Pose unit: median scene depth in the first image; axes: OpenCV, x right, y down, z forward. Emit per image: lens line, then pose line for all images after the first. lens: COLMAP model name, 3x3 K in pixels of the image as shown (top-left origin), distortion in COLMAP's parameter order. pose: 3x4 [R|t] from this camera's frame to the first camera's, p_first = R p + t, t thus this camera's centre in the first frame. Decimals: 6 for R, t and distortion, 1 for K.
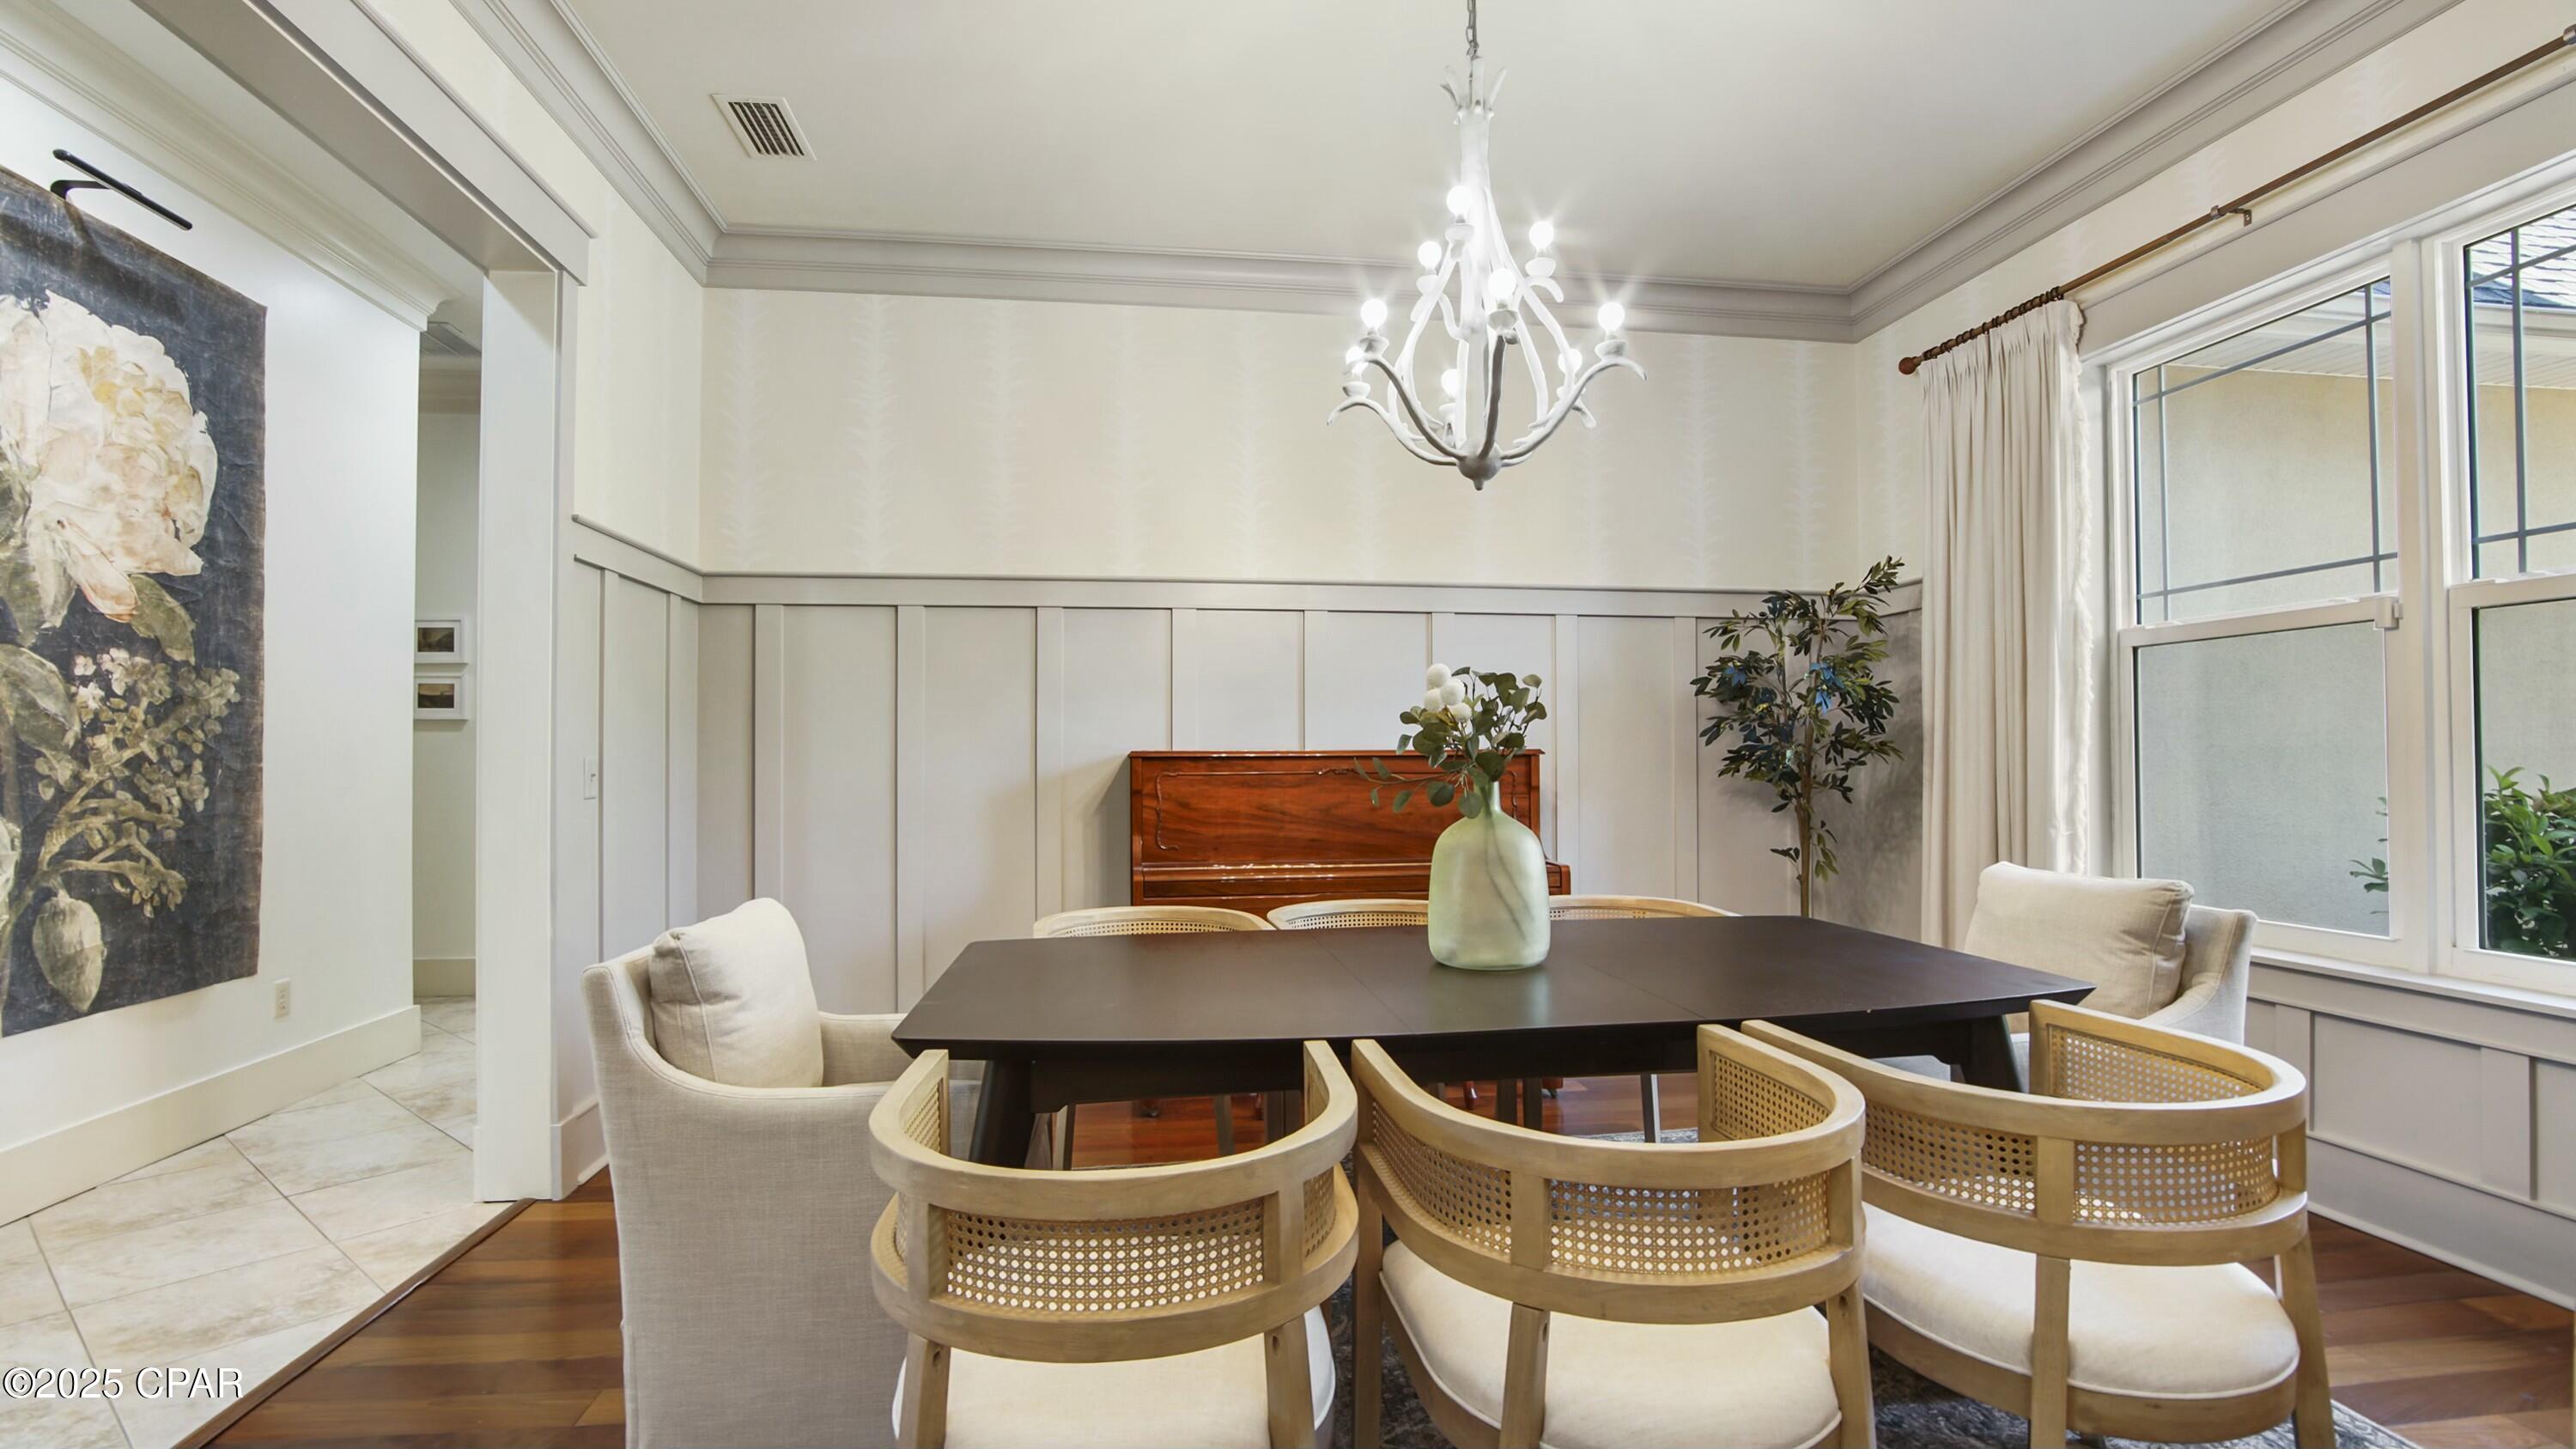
lens RADIAL K [[1201.7, 0, 1277.2], [0, 1201.7, 718.8], [0, 0, 1]] dist [-0.004713, 0.001592]
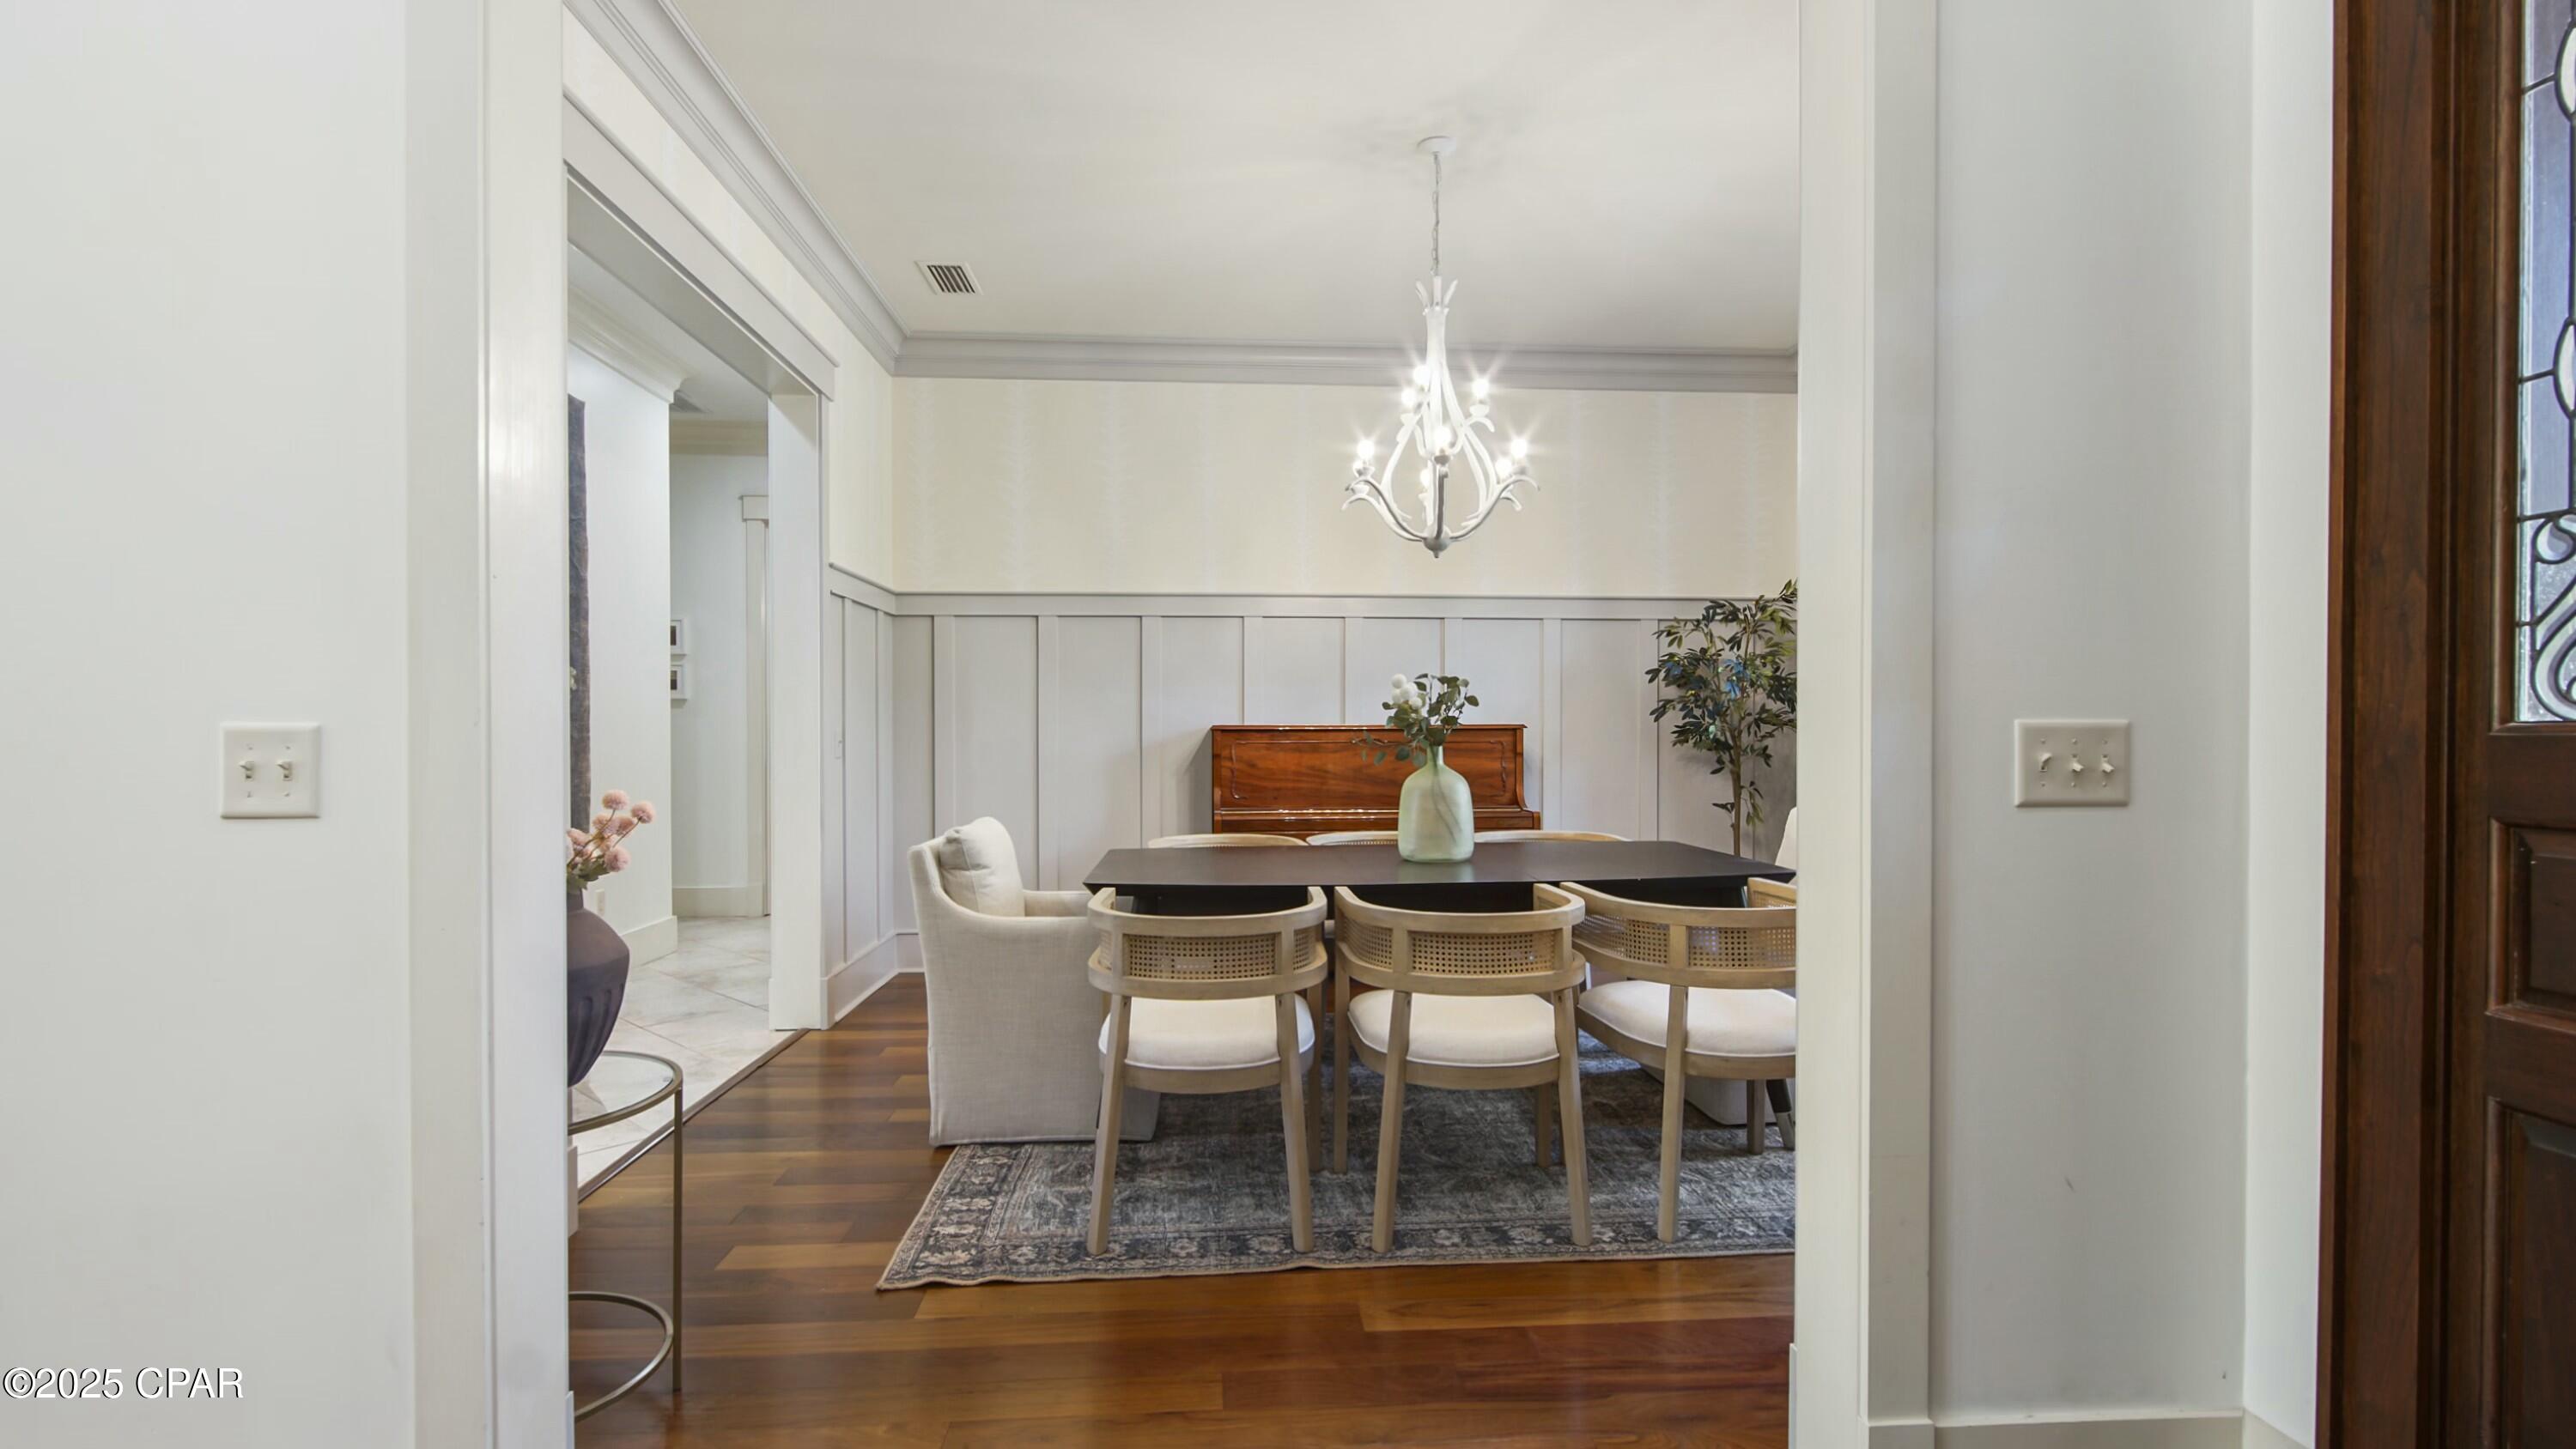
lens RADIAL K [[1201.3, 0, 1301.5], [0, 1201.3, 729.5], [0, 0, 1]] dist [-0.004713, 0.001592]
pose [[0.998946, 0.002279, -0.045837, 0.048057], [-0.000764, 0.999453, 0.033050, -0.015543], [0.045887, -0.032980, 0.998402, -0.407421]]
